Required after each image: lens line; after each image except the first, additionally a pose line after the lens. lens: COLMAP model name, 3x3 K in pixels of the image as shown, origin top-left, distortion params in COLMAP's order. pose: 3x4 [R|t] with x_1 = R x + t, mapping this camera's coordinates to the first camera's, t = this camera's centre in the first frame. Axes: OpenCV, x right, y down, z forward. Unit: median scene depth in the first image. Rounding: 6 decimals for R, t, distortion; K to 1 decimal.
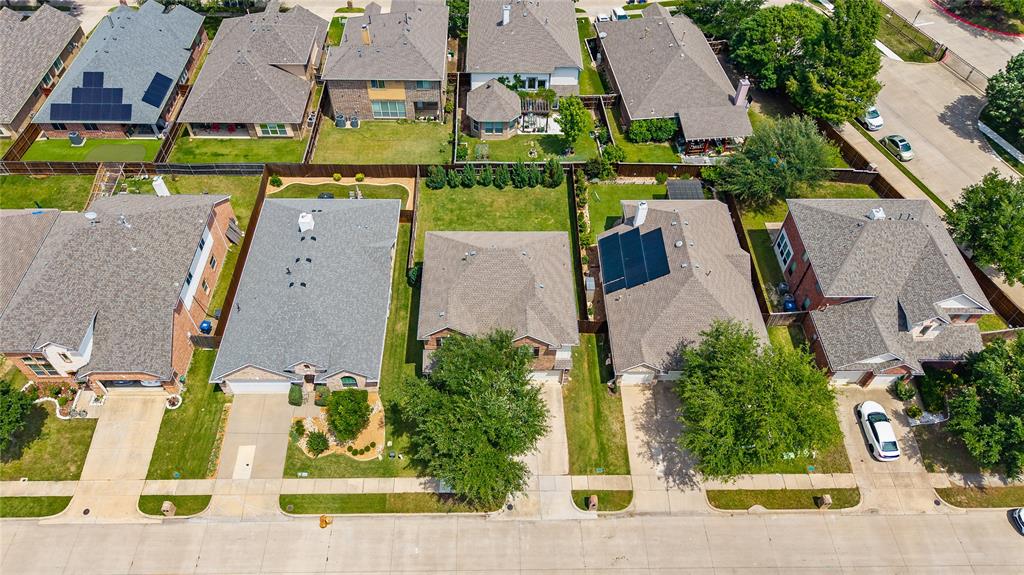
lens RADIAL K [[690.0, 0, 512.0], [0, 690.0, 287.5], [0, 0, 1]] dist [0.007724, -0.000105]
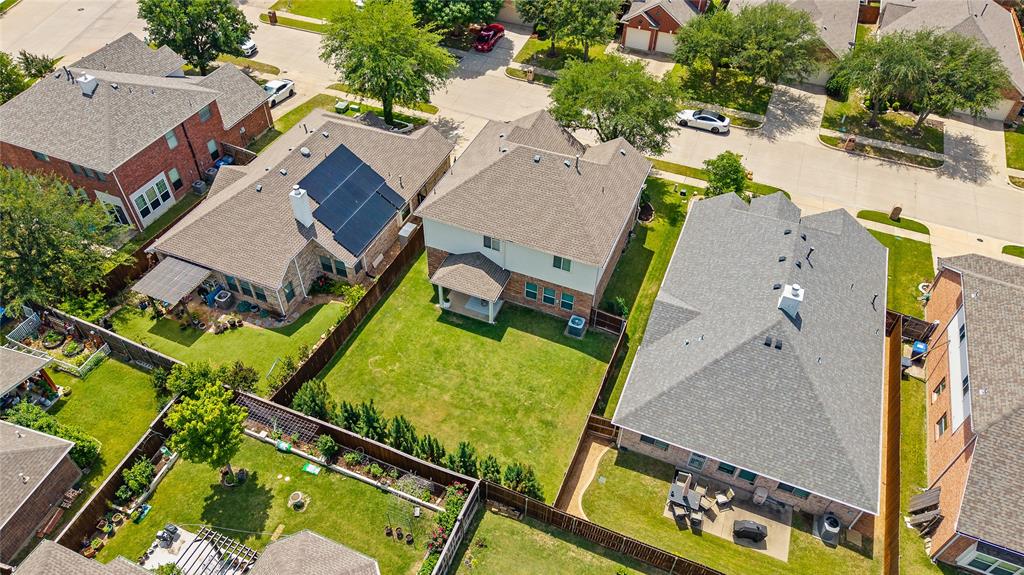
lens RADIAL K [[690.0, 0, 512.0], [0, 690.0, 287.5], [0, 0, 1]] dist [0.007724, -0.000105]
pose [[-0.916821, -0.301810, 0.261438, -0.227712], [0.285419, -0.037464, 0.957670, -0.750510], [-0.279240, 0.952632, 0.120491, 0.978273]]
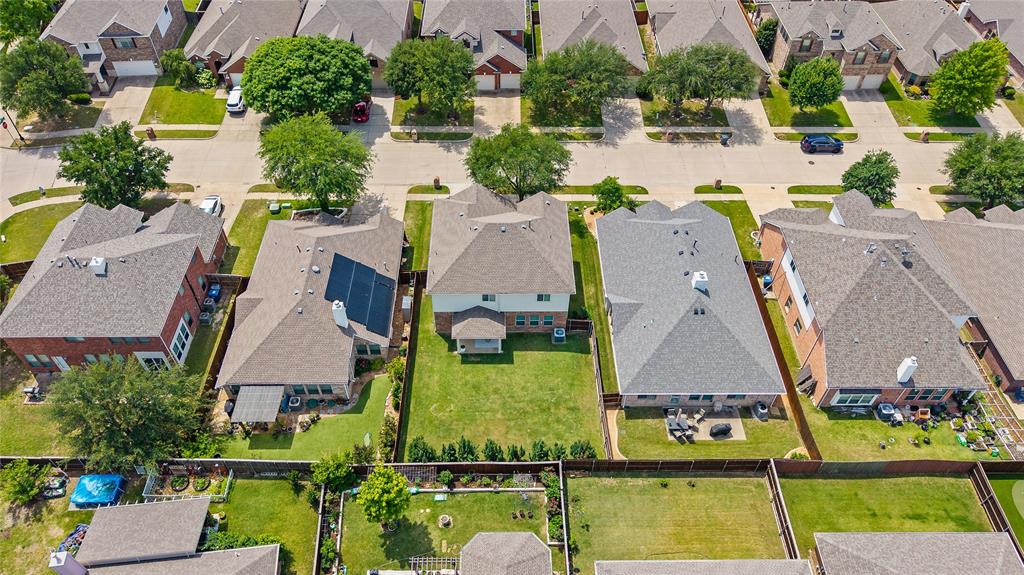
lens RADIAL K [[701.4, 0, 512.0], [0, 701.4, 287.5], [0, 0, 1]] dist [0.033050, -0.001237]
pose [[-0.999704, -0.019651, -0.014316, -0.023899], [-0.011619, -0.131102, 0.991301, -1.051905], [-0.021357, 0.991174, 0.130835, 0.881071]]
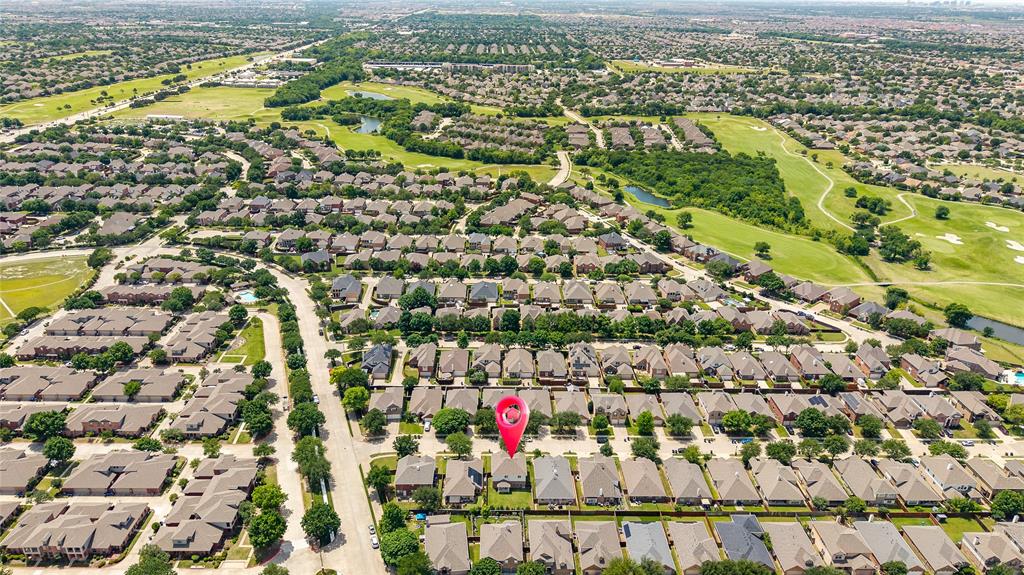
lens RADIAL K [[690.0, 0, 512.0], [0, 690.0, 287.5], [0, 0, 1]] dist [0.007724, -0.000105]
pose [[-0.999300, -0.030112, -0.022210, 0.085549], [-0.029774, 0.280429, 0.959413, -4.345543], [-0.022662, 0.959402, -0.281129, 1.100955]]
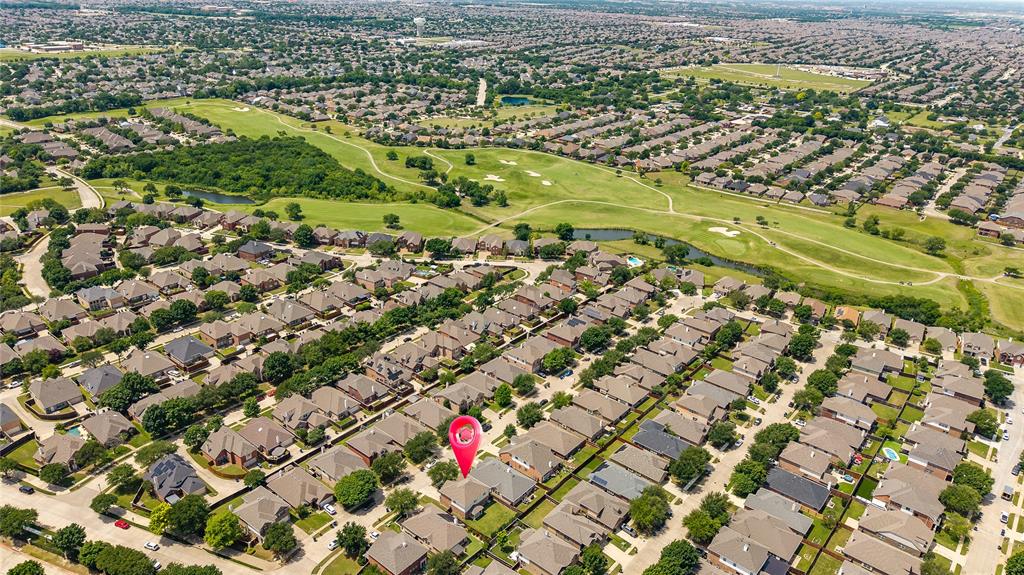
lens RADIAL K [[682.4, 0, 531.6], [0, 682.4, 286.9], [0, 0, 1]] dist [0.009326, -0.000346]
pose [[-0.632735, 0.269607, -0.725919, 2.257442], [-0.630644, 0.364592, 0.685099, -3.334542], [0.449372, 0.891283, -0.060664, 0.331233]]
